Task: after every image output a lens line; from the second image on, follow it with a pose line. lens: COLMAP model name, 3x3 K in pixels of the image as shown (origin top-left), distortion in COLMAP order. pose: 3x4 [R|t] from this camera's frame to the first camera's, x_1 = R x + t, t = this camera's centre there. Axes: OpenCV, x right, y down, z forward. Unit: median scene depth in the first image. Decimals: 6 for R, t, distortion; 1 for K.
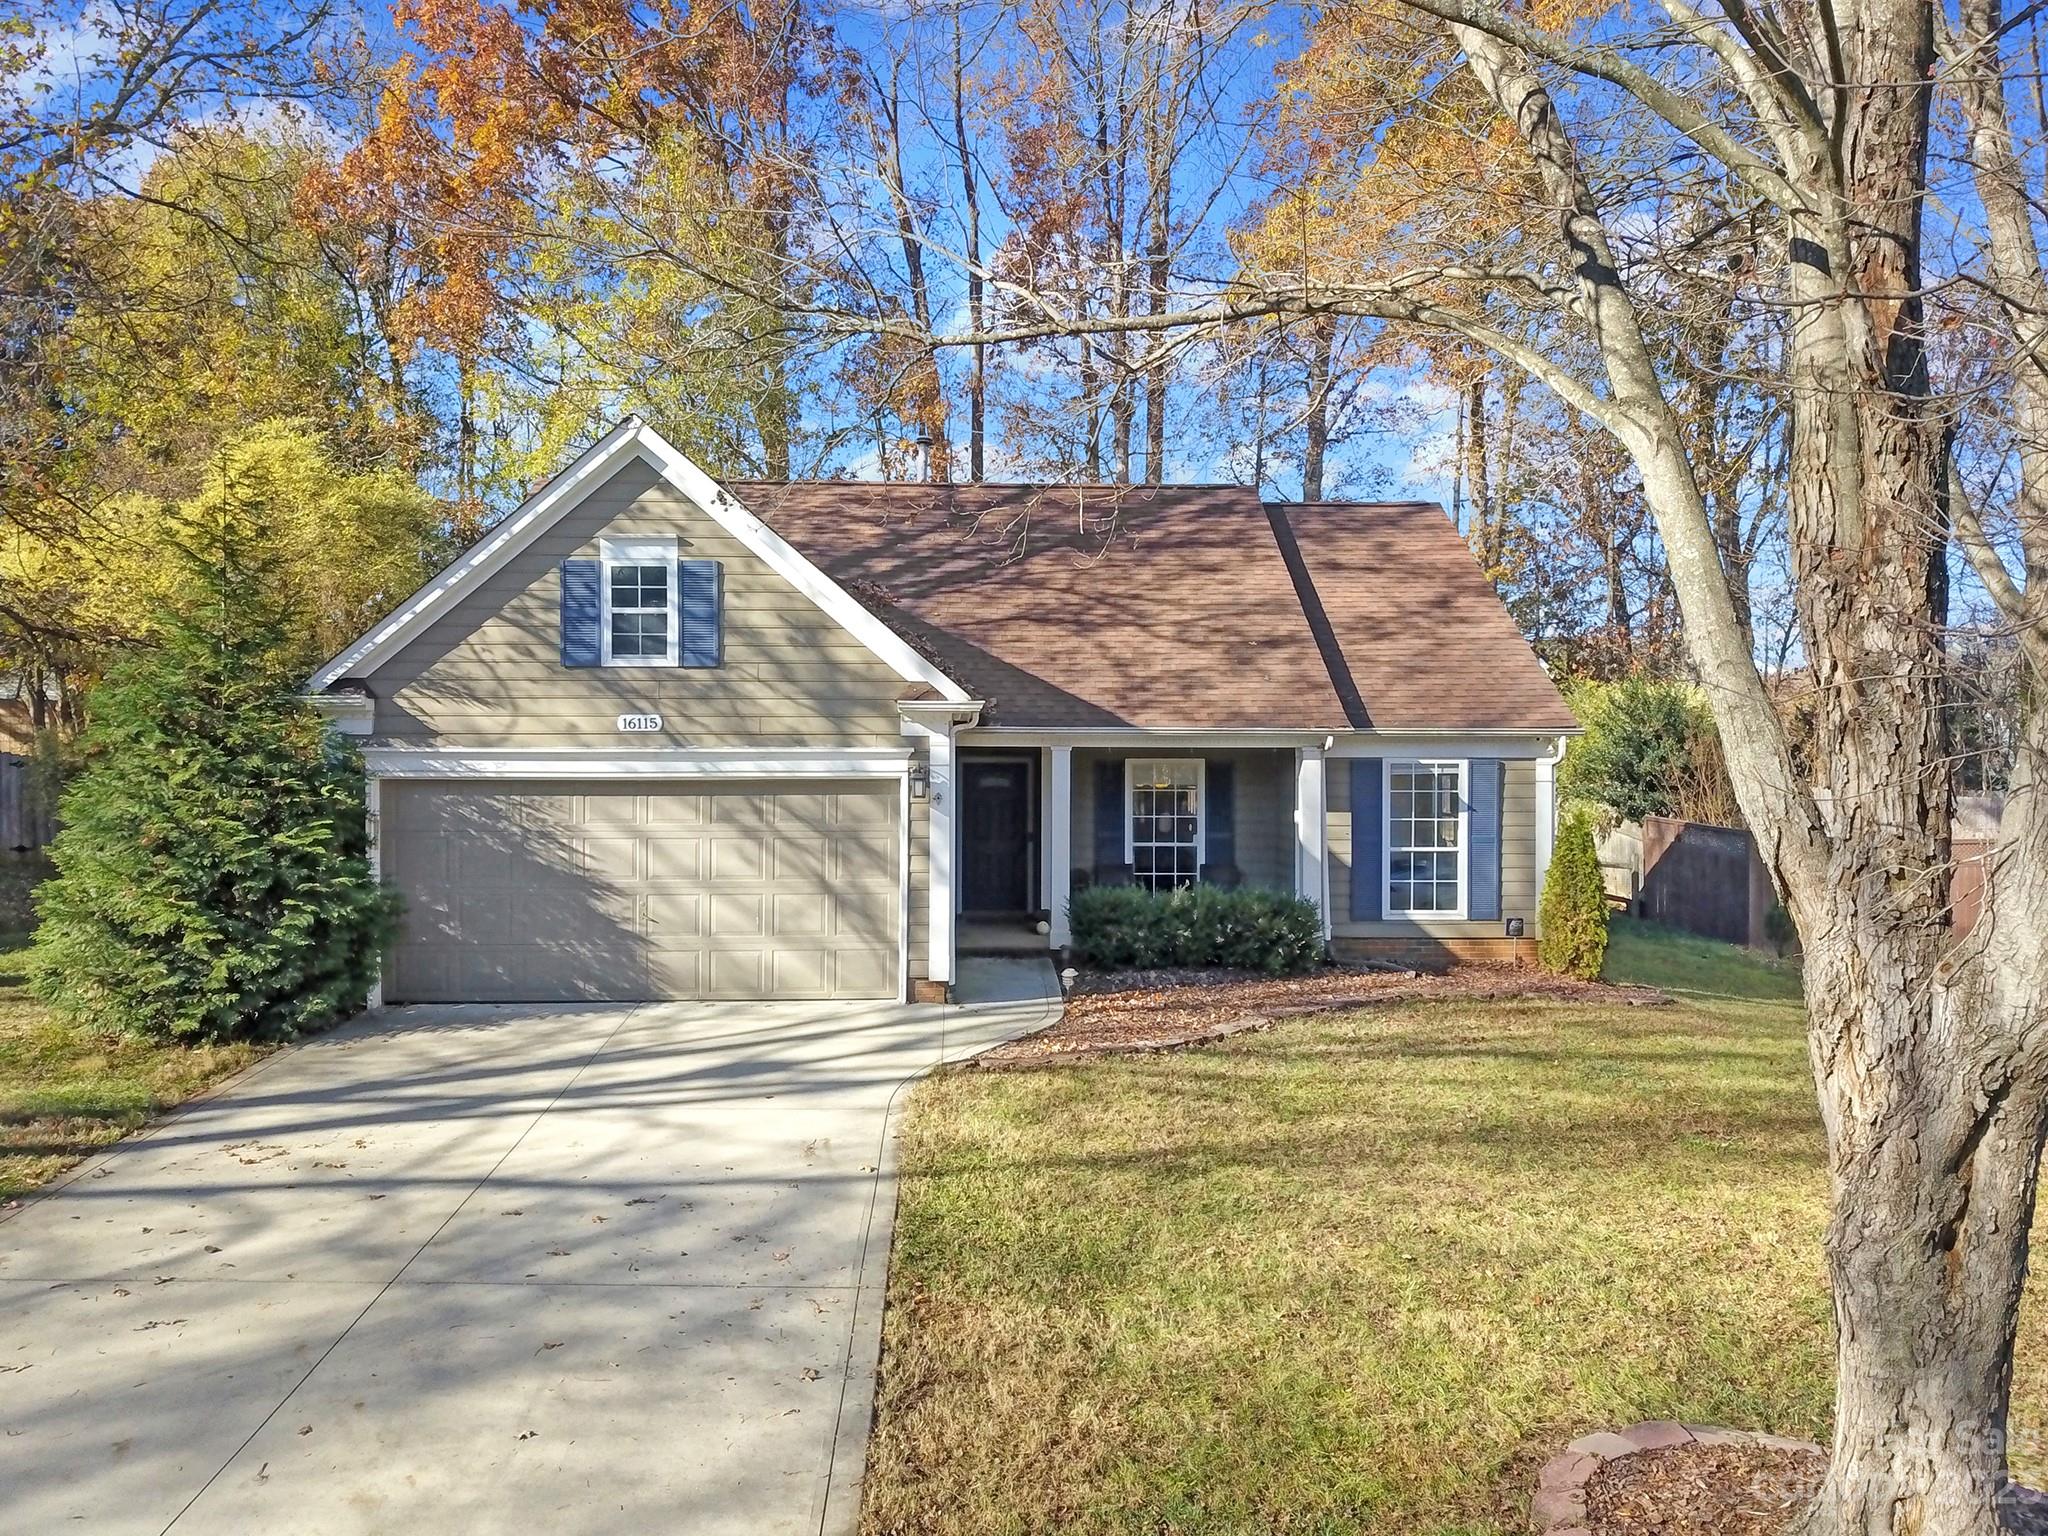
lens RADIAL K [[1565.5, 0, 1021.0], [0, 1565.5, 777.5], [0, 0, 1]] dist [0.014080, 0.001137]
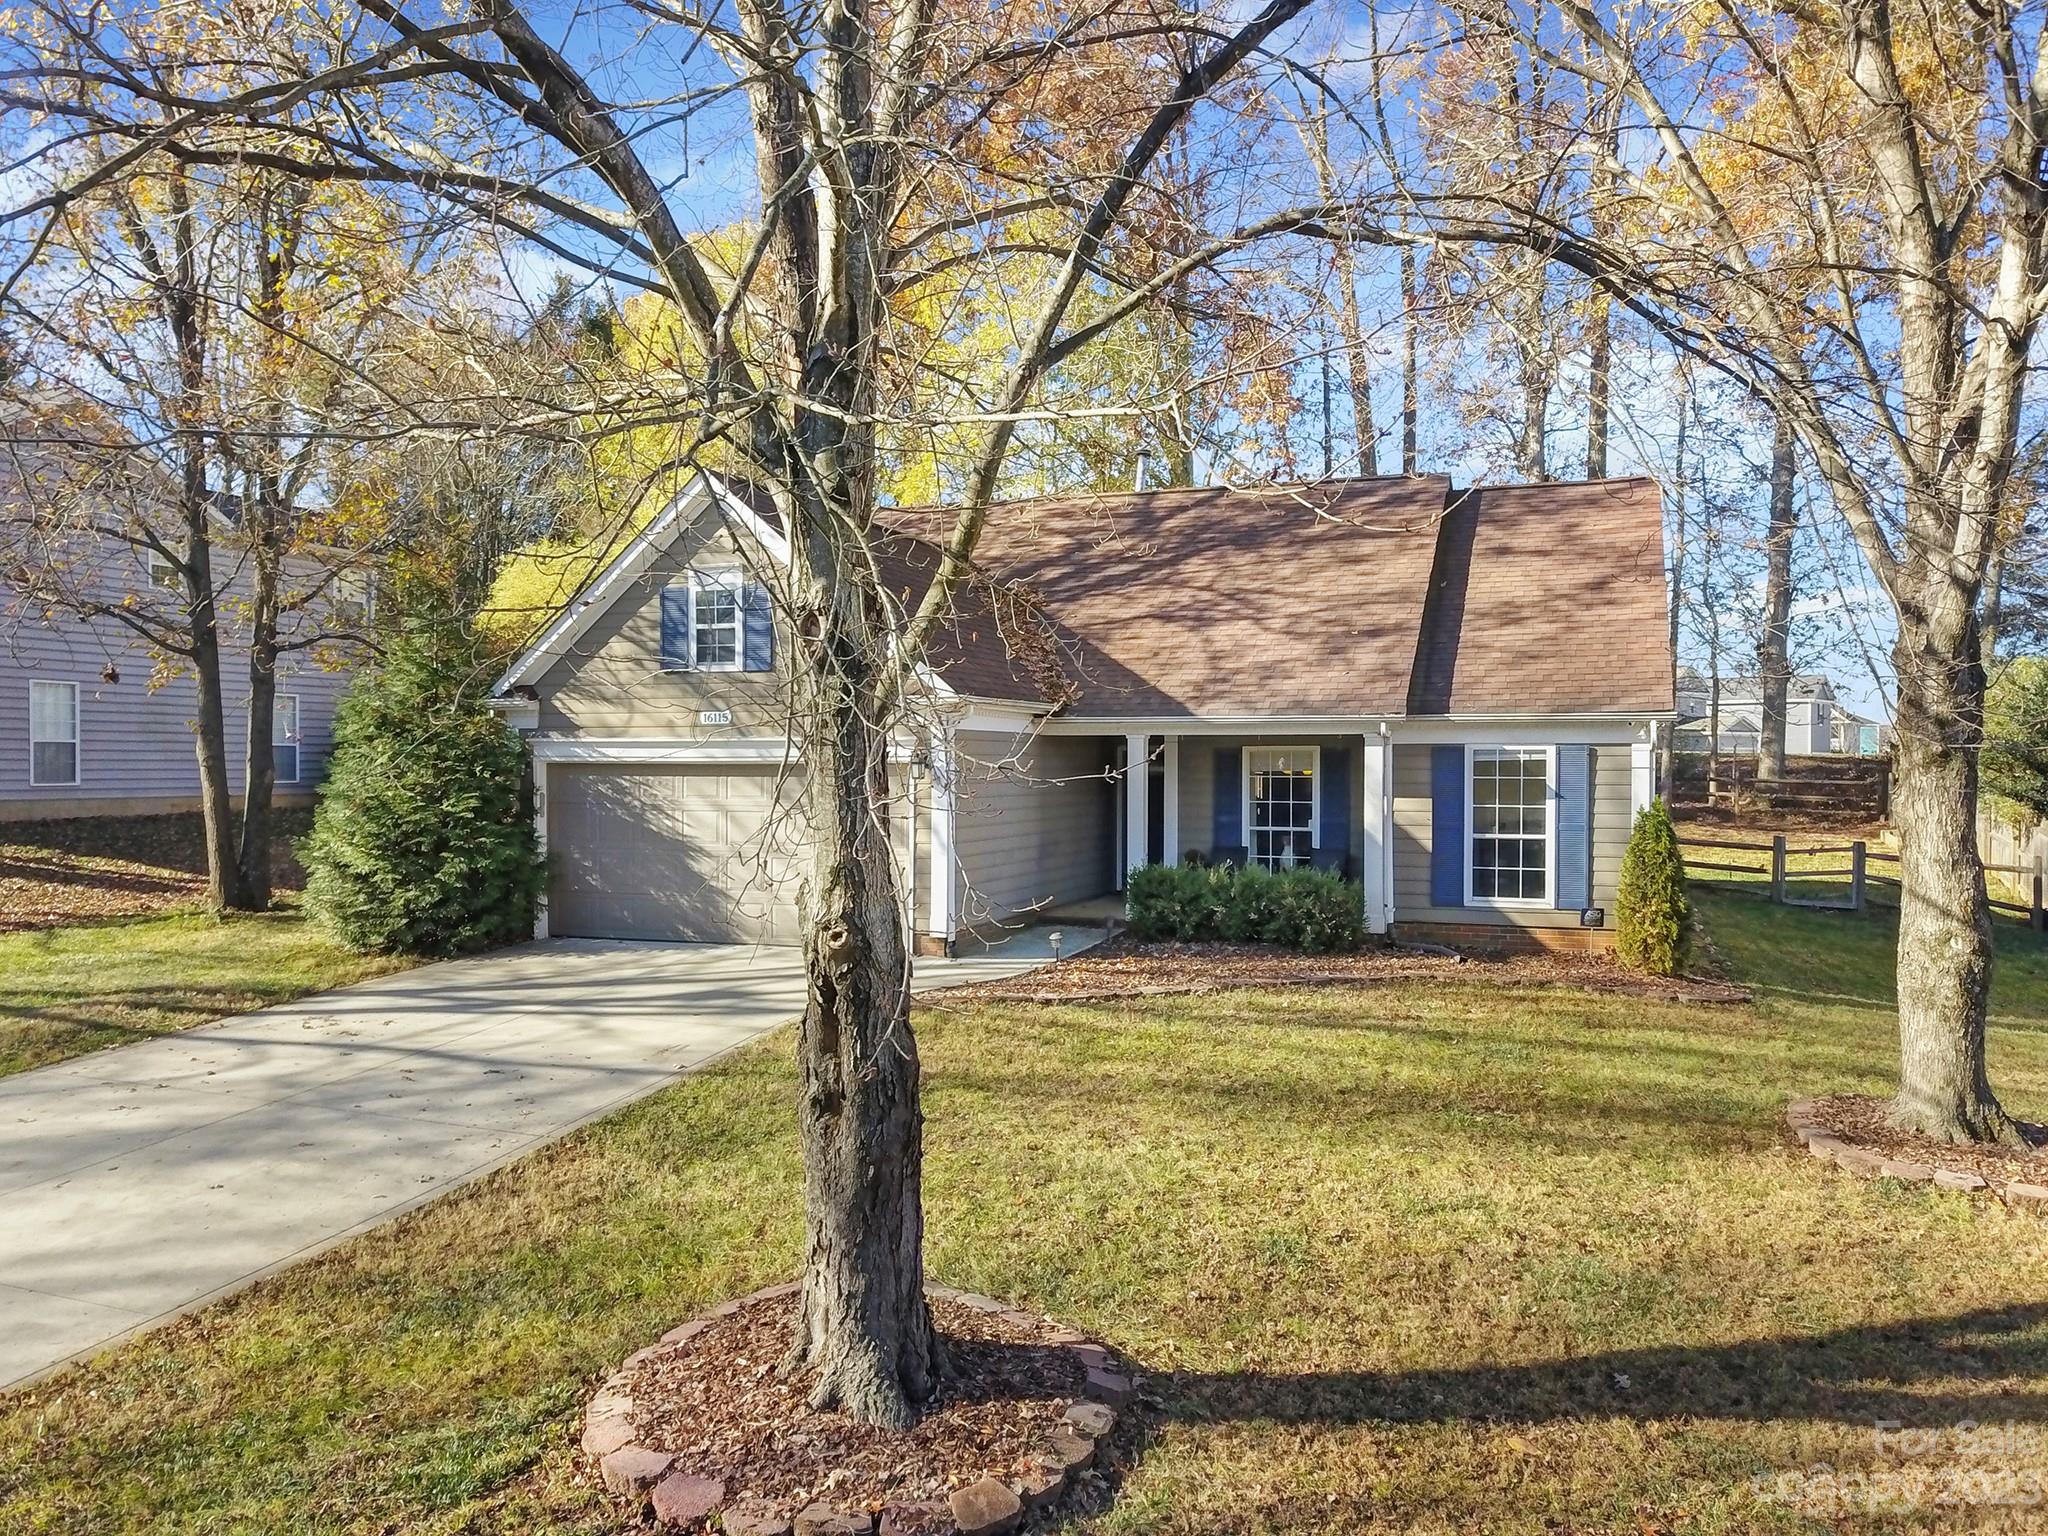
lens RADIAL K [[1580.3, 0, 1024.0], [0, 1580.3, 768.0], [0, 0, 1]] dist [0.031258, 0.000223]
pose [[0.919332, 0.000874, -0.393481, 0.469561], [-0.002215, 0.999993, -0.002954, 0.008148], [0.393476, 0.003587, 0.919328, -0.050046]]
